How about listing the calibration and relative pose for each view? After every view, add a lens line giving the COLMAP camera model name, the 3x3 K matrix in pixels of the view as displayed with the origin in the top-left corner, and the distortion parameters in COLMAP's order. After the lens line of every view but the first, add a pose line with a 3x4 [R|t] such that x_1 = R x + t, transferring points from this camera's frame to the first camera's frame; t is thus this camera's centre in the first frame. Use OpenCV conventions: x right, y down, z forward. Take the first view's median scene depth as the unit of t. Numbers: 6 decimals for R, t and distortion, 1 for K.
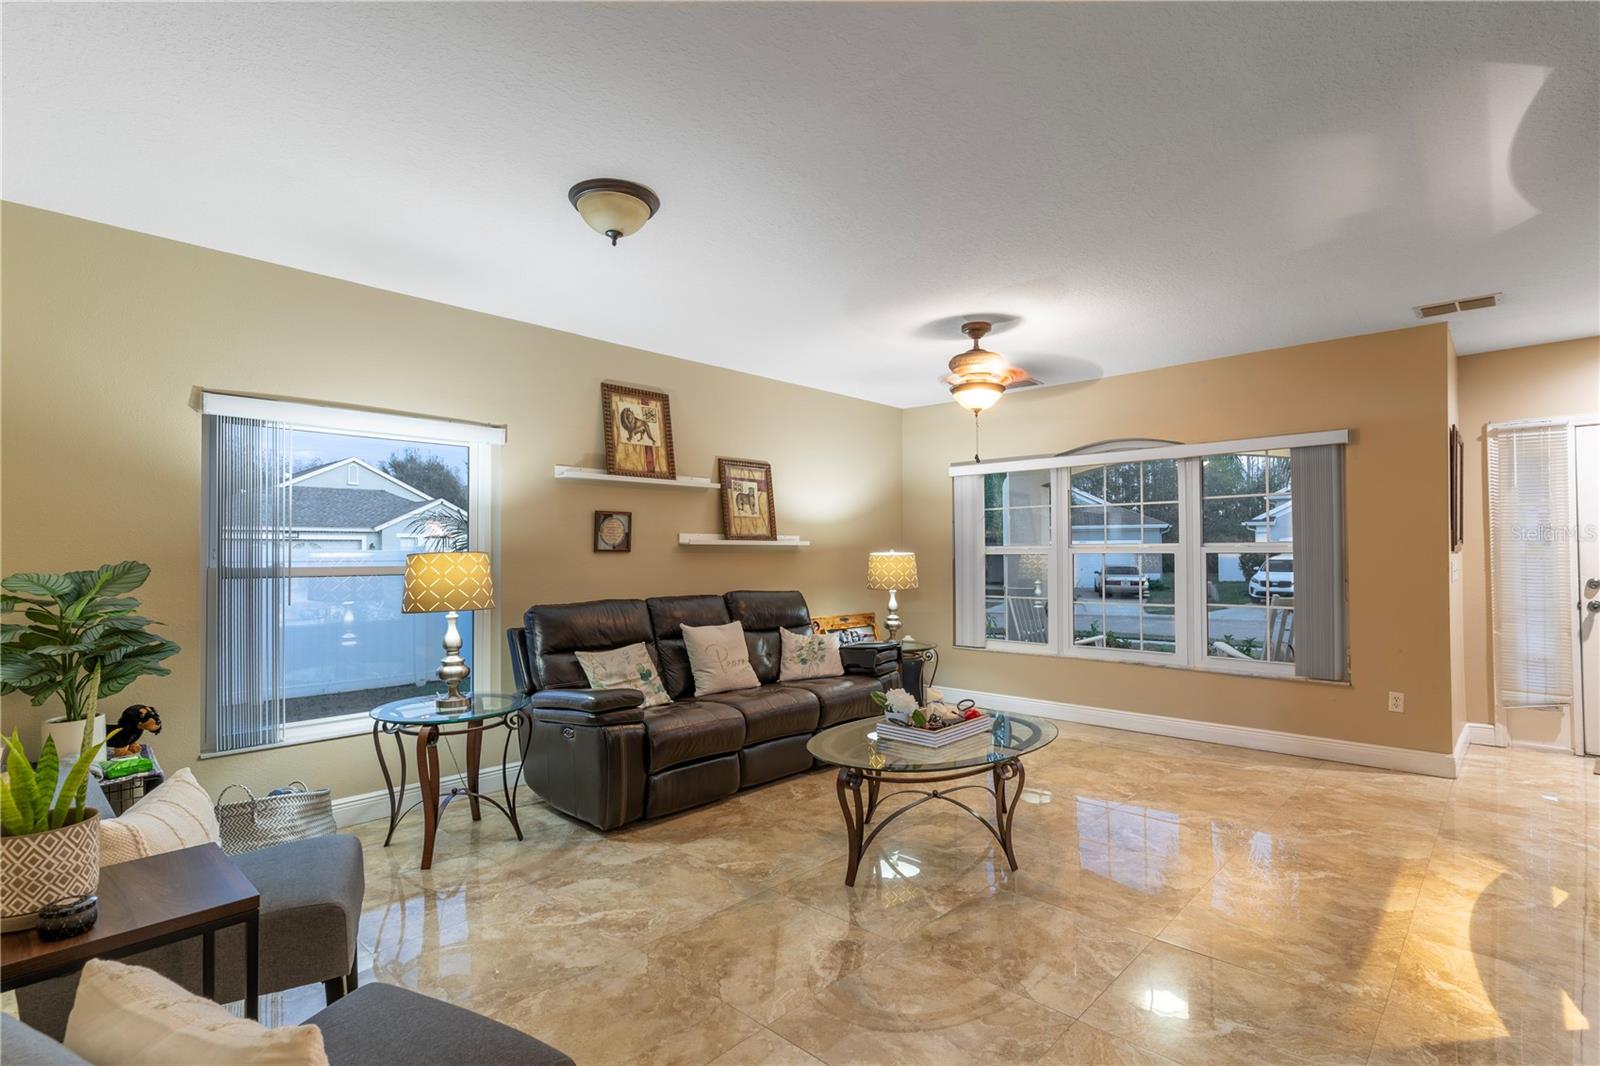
lens RADIAL K [[761.9, 0, 800.2], [0, 761.9, 541.6], [0, 0, 1]] dist [0.000965, -0.000681]
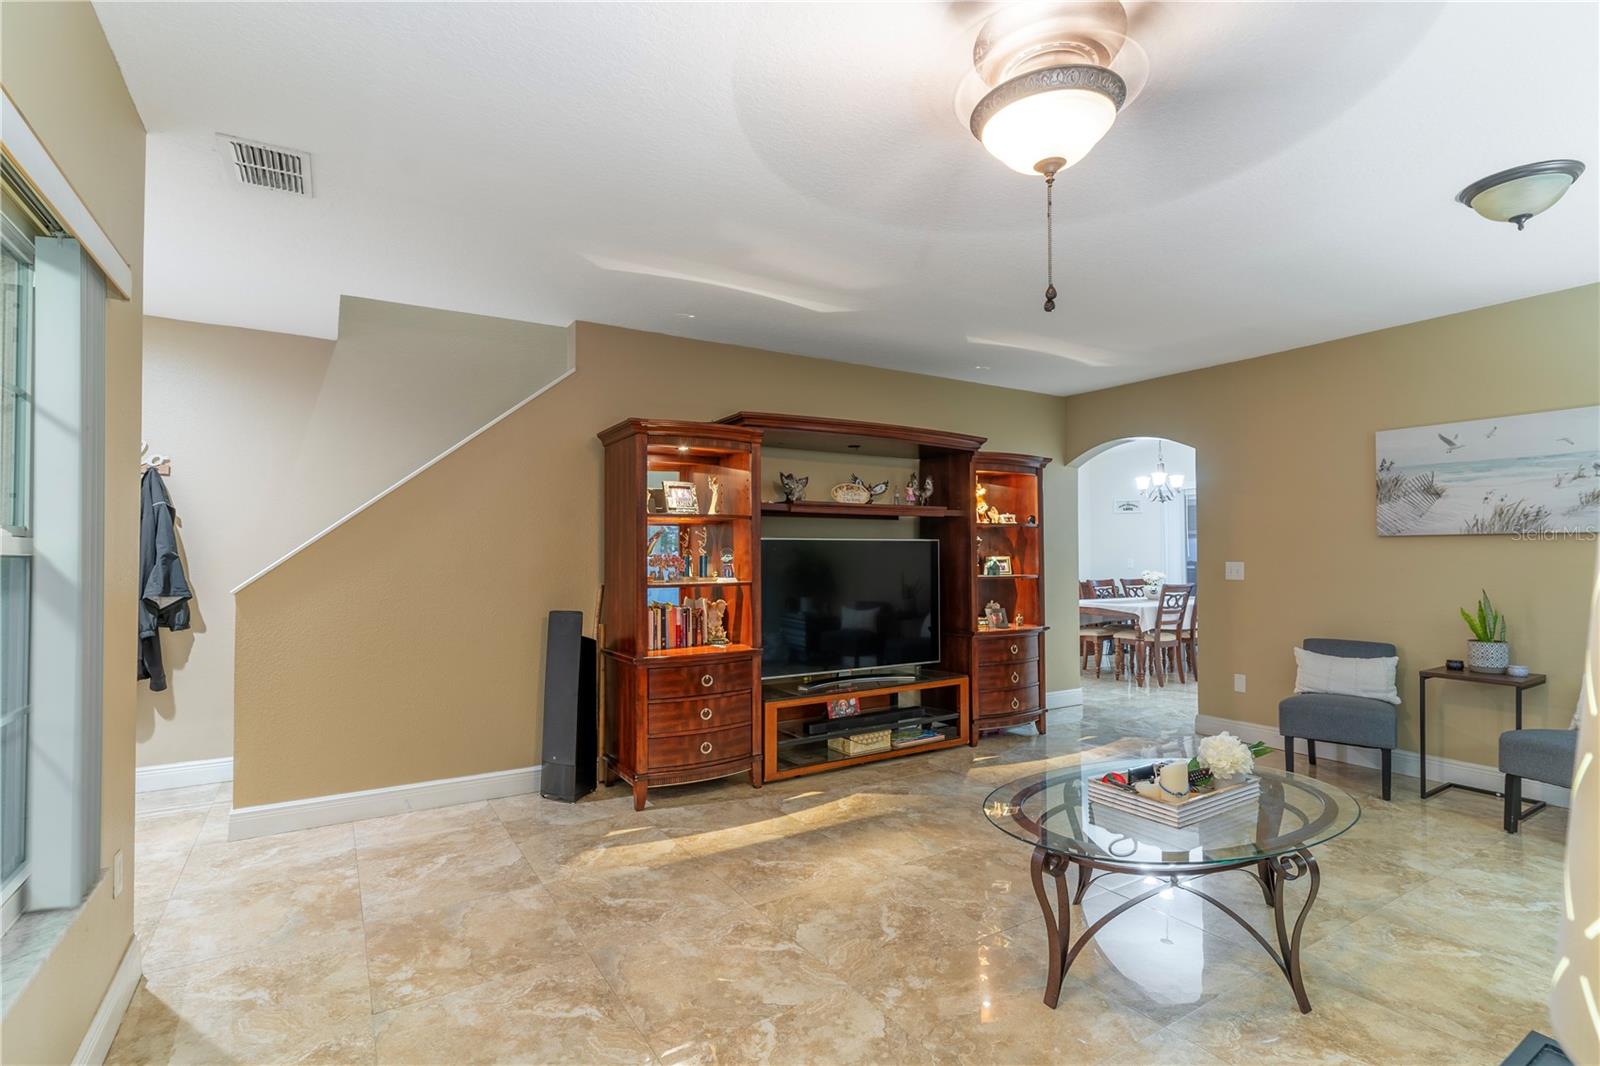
lens RADIAL K [[761.9, 0, 800.2], [0, 761.9, 541.6], [0, 0, 1]] dist [0.000965, -0.000681]
pose [[-0.968243, 0.012124, 0.249717, 0.243793], [0.003210, 0.999344, -0.036074, 0.022913], [-0.249991, -0.034127, -0.967647, 1.303081]]
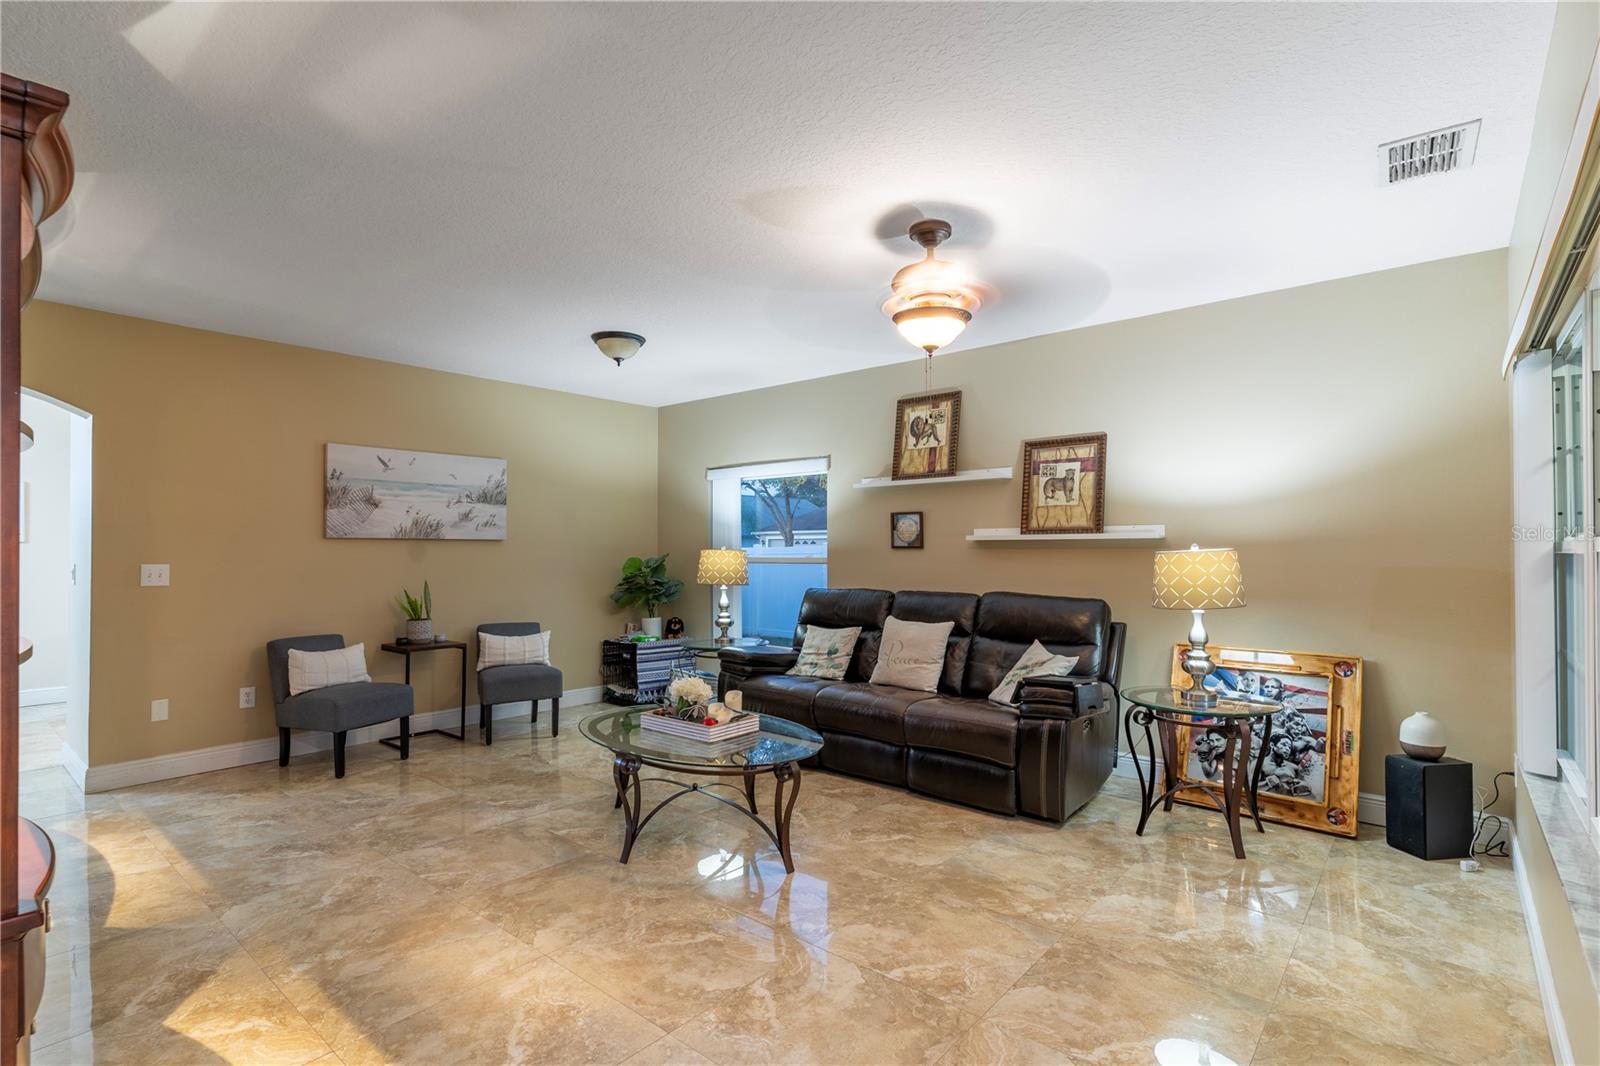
lens RADIAL K [[761.9, 0, 800.2], [0, 761.9, 541.6], [0, 0, 1]] dist [0.000965, -0.000681]
pose [[0.059169, -0.006115, -0.998229, 0.872265], [0.018697, 0.999813, -0.005017, 0.006558], [0.998073, -0.018367, 0.059273, 0.783764]]
